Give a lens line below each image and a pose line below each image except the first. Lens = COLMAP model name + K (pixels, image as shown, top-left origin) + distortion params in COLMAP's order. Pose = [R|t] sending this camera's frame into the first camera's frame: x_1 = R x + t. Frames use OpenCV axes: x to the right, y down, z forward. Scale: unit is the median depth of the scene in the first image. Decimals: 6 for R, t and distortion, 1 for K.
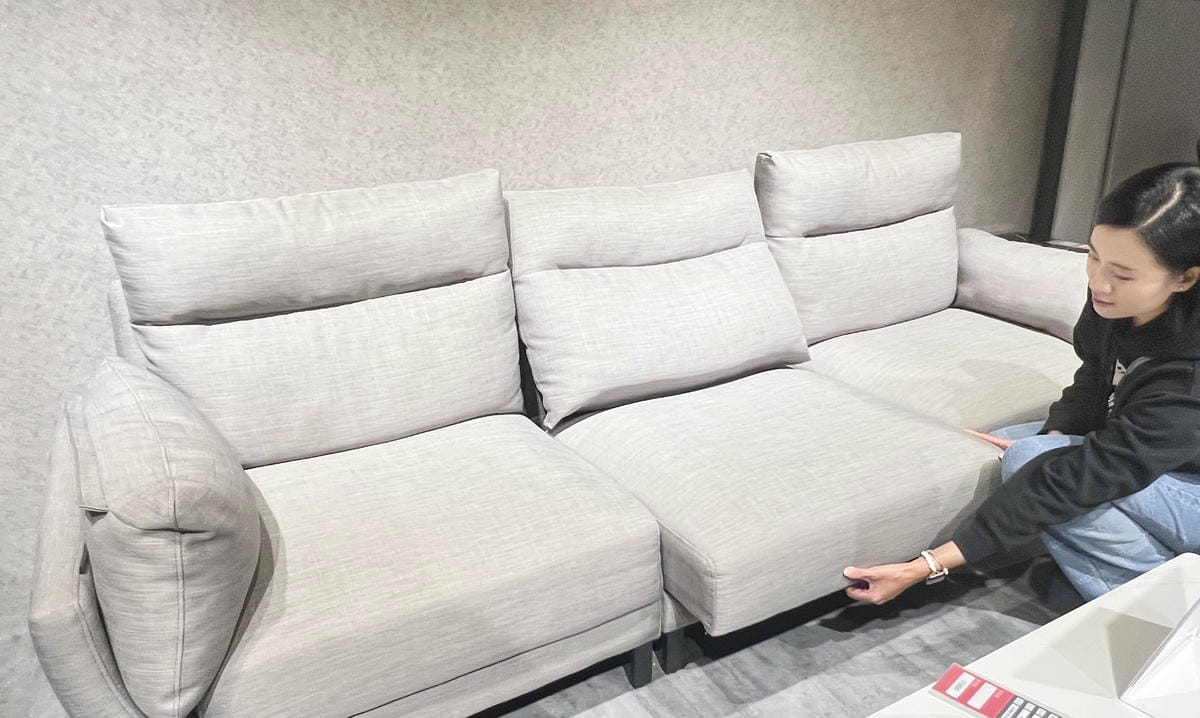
lens RADIAL K [[868.6, 0, 607.6], [0, 868.6, 369.2], [0, 0, 1]] dist [-0.045526, -0.004303]
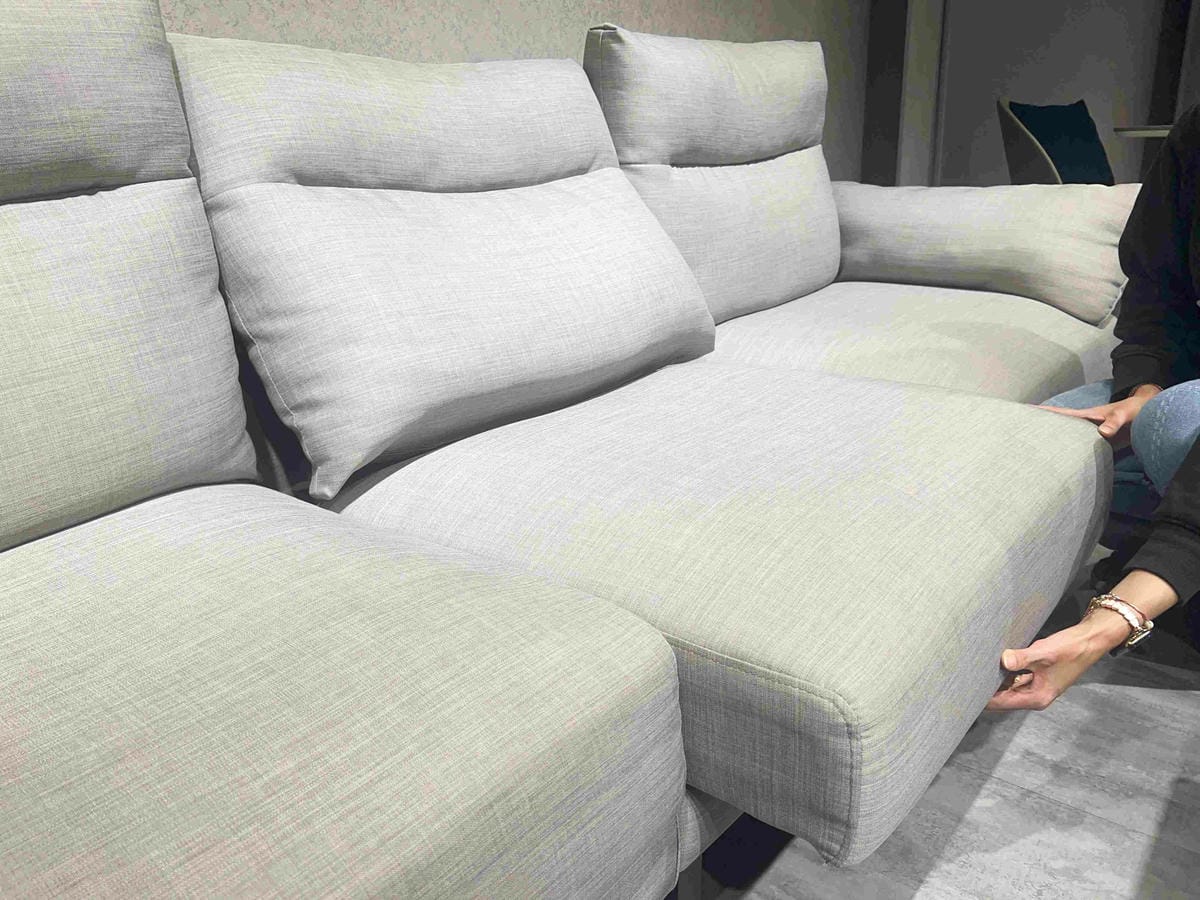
lens RADIAL K [[913.1, 0, 596.1], [0, 913.1, 454.2], [0, 0, 1]] dist [0.010403, -0.023357]
pose [[0.928159, -0.121110, 0.351928, -0.103841], [0.131345, 0.991323, -0.005257, 0.066406], [-0.348238, 0.051103, 0.936012, 0.463501]]
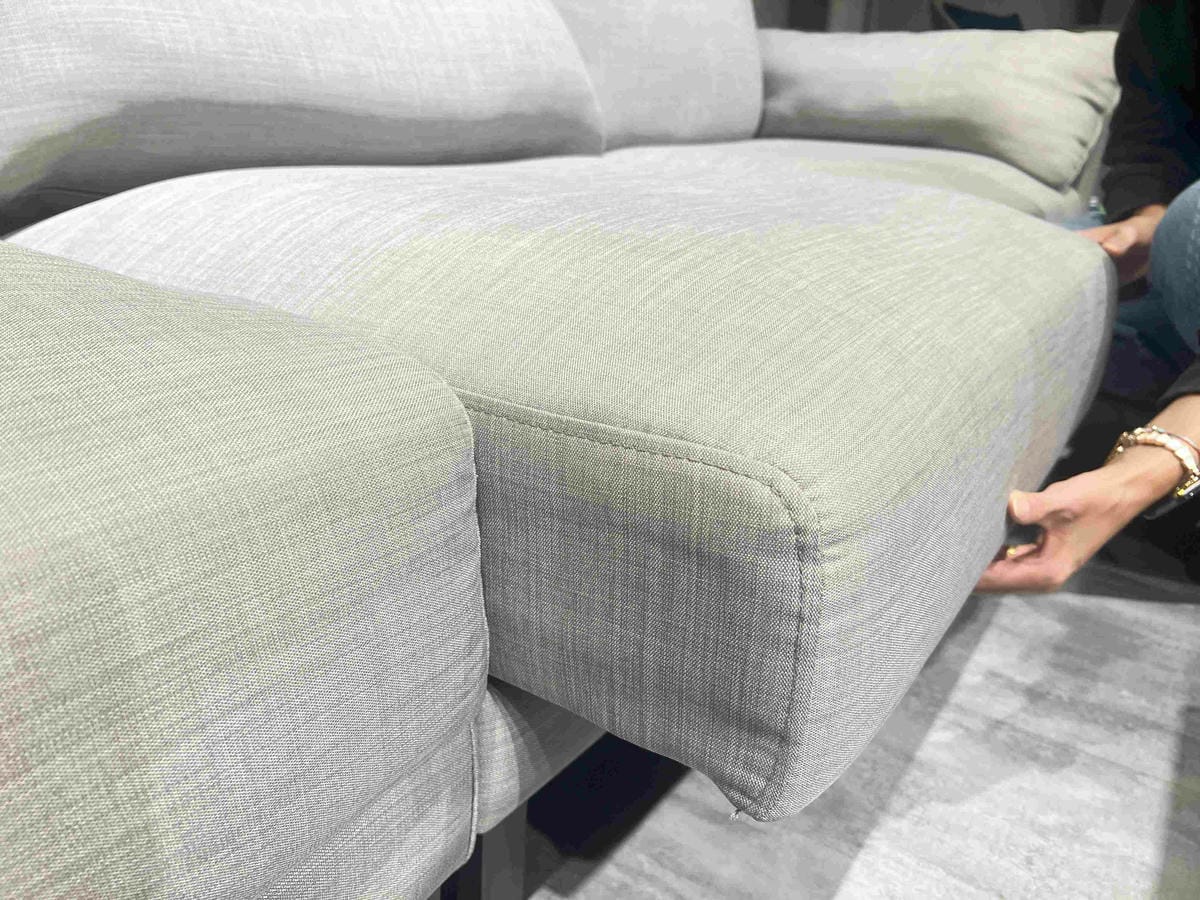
lens RADIAL K [[913.1, 0, 600.7], [0, 913.1, 461.0], [0, 0, 1]] dist [0.010403, -0.023357]
pose [[0.886308, -0.098318, 0.452539, -0.015964], [0.088682, 0.995152, 0.042520, 0.153323], [-0.454526, 0.002447, 0.890730, 0.621518]]
